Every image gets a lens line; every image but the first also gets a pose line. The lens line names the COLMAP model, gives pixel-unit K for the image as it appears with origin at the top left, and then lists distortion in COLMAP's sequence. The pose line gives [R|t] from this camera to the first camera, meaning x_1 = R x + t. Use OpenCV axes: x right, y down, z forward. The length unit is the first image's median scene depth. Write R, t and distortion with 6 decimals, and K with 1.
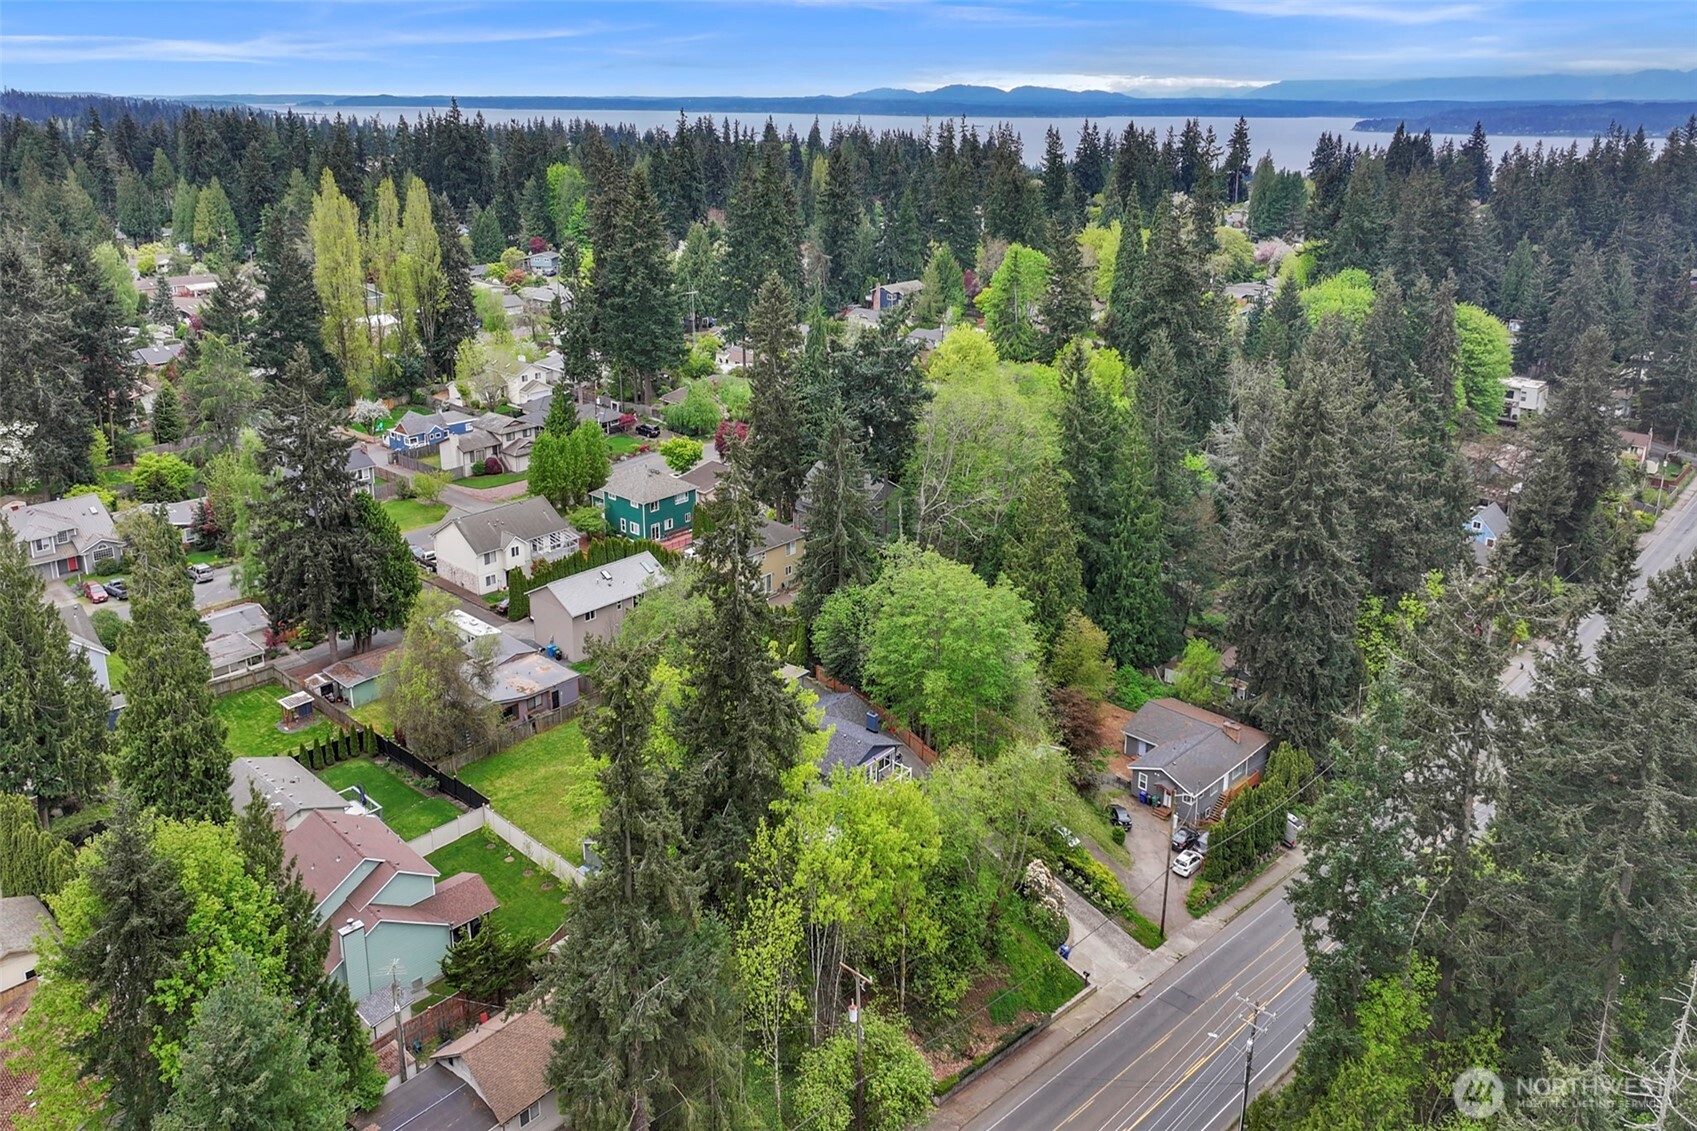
lens RADIAL K [[1481.1, 0, 794.6], [0, 1481.1, 561.4], [0, 0, 1]] dist [0.009459, 0.001302]
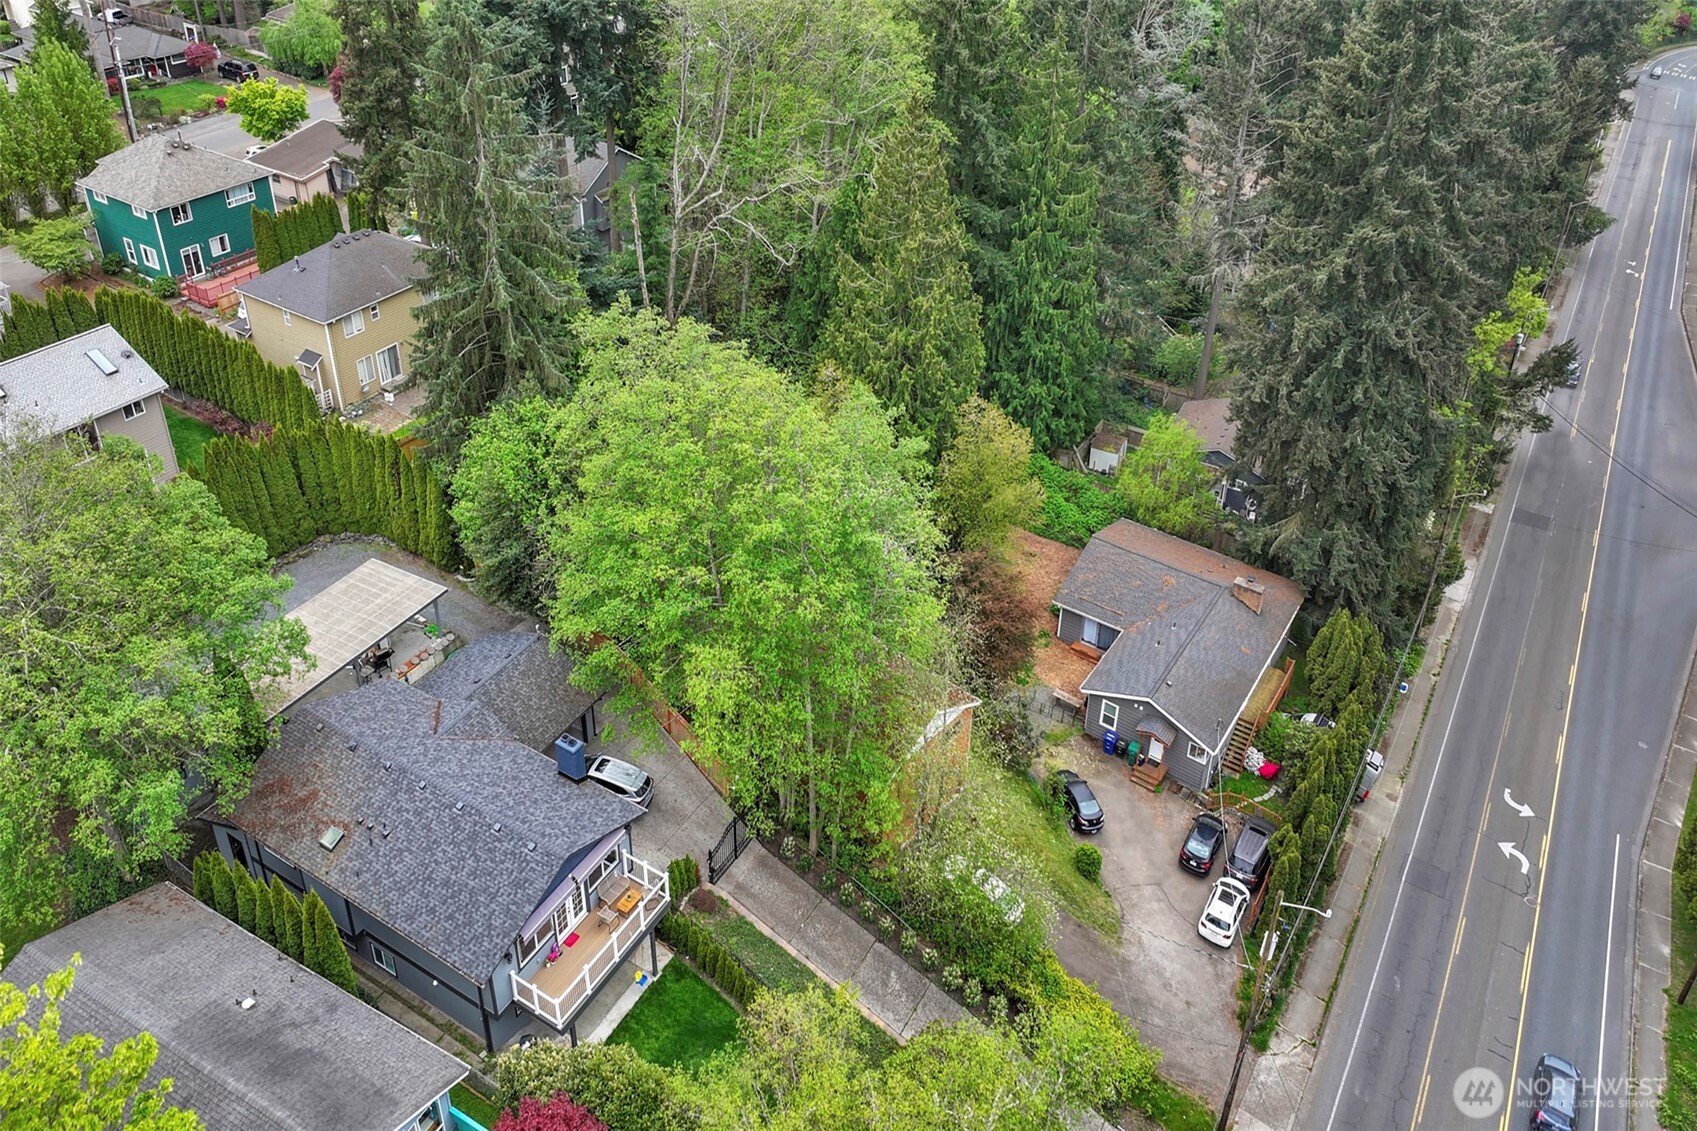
lens RADIAL K [[1481.1, 0, 794.6], [0, 1481.1, 561.4], [0, 0, 1]] dist [0.009459, 0.001302]
pose [[0.988929, -0.072238, 0.129620, 0.050229], [0.040845, 0.972278, 0.230235, -0.032158], [-0.142659, -0.222391, 0.964464, 0.460706]]
